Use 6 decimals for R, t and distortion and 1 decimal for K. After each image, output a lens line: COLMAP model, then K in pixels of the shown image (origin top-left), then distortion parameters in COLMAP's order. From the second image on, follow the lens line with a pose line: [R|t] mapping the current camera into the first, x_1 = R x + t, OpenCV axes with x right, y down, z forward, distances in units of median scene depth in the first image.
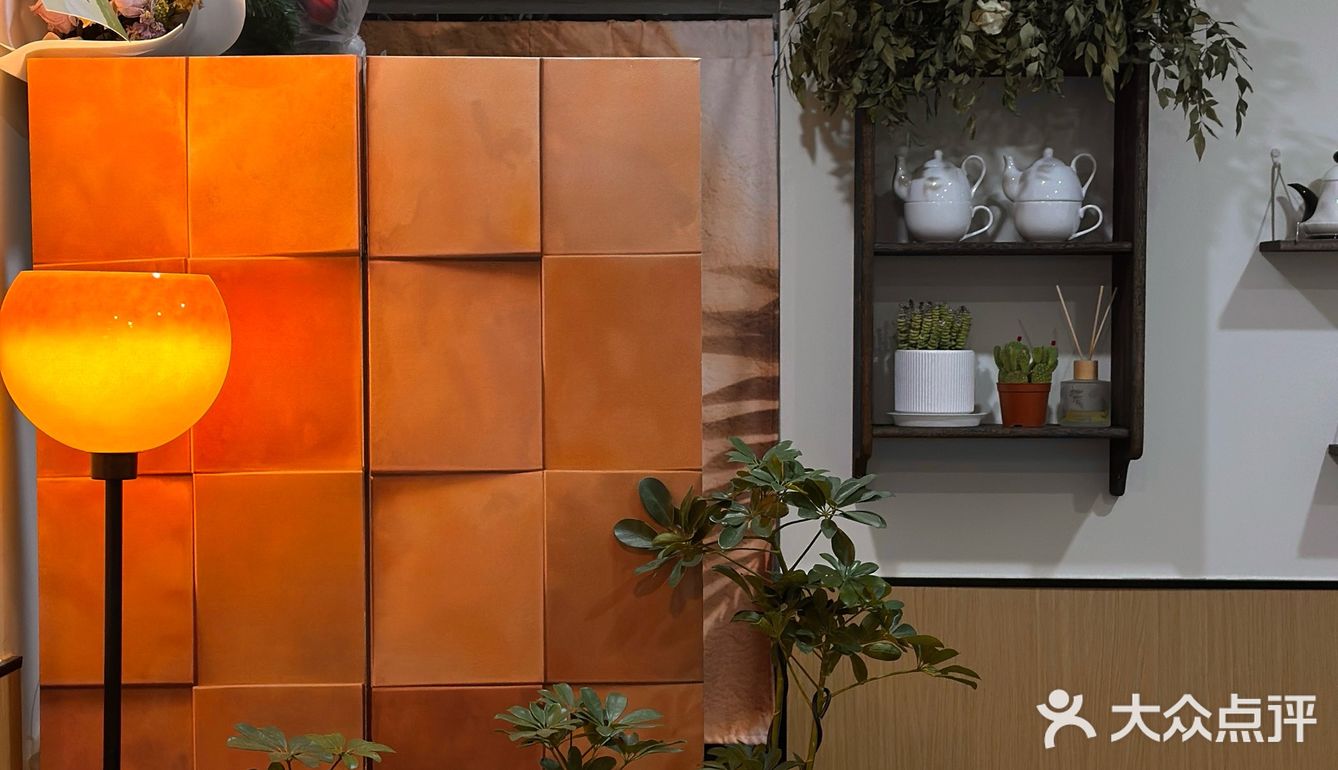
lens RADIAL K [[1809.5, 0, 669.0], [0, 1809.5, 385.0], [0, 0, 1]] dist [-0.008030, -0.013703]
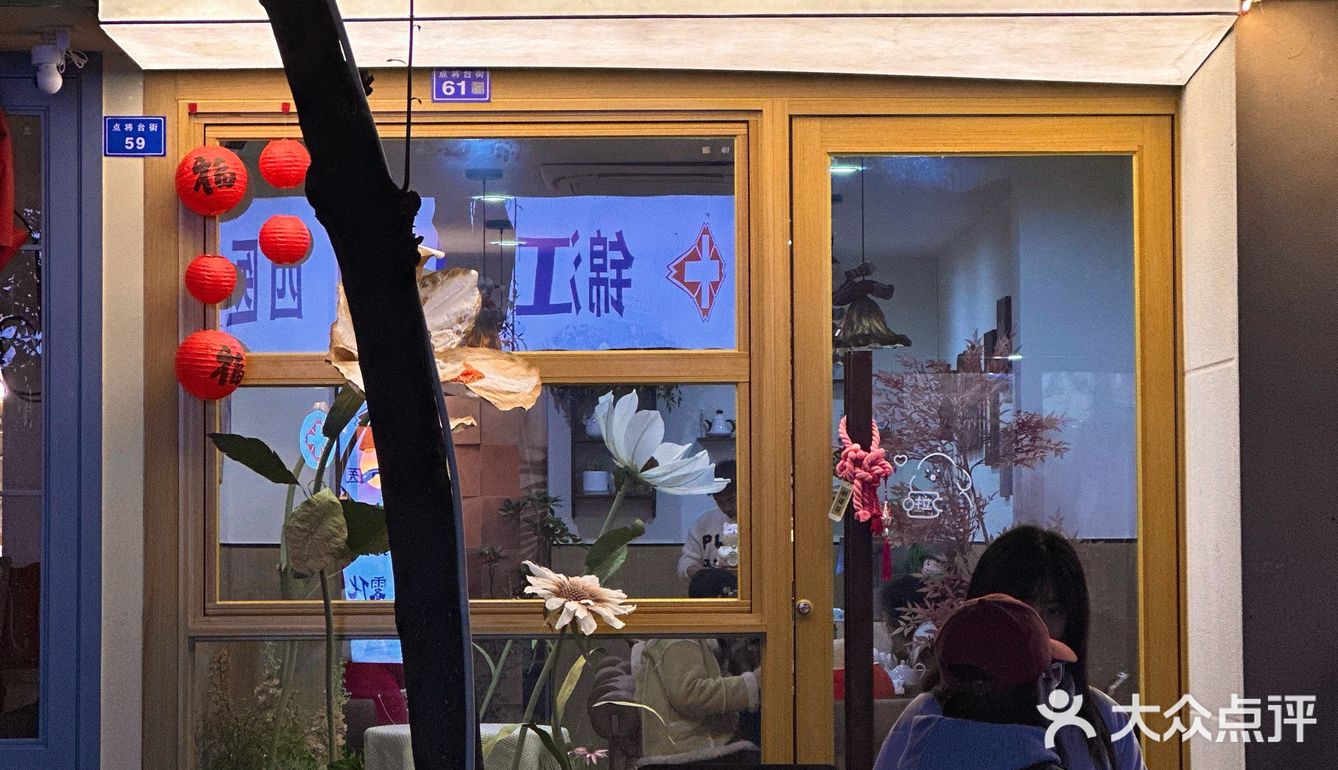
lens RADIAL K [[3558.9, 0, 669.0], [0, 3558.9, 385.0], [0, 0, 1]] dist [-0.043685, 0.010929]
pose [[0.999538, -0.004738, 0.030019, 0.087753], [0.007064, 0.996941, -0.077843, 0.319707], [-0.029558, 0.078019, 0.996514, -5.314223]]
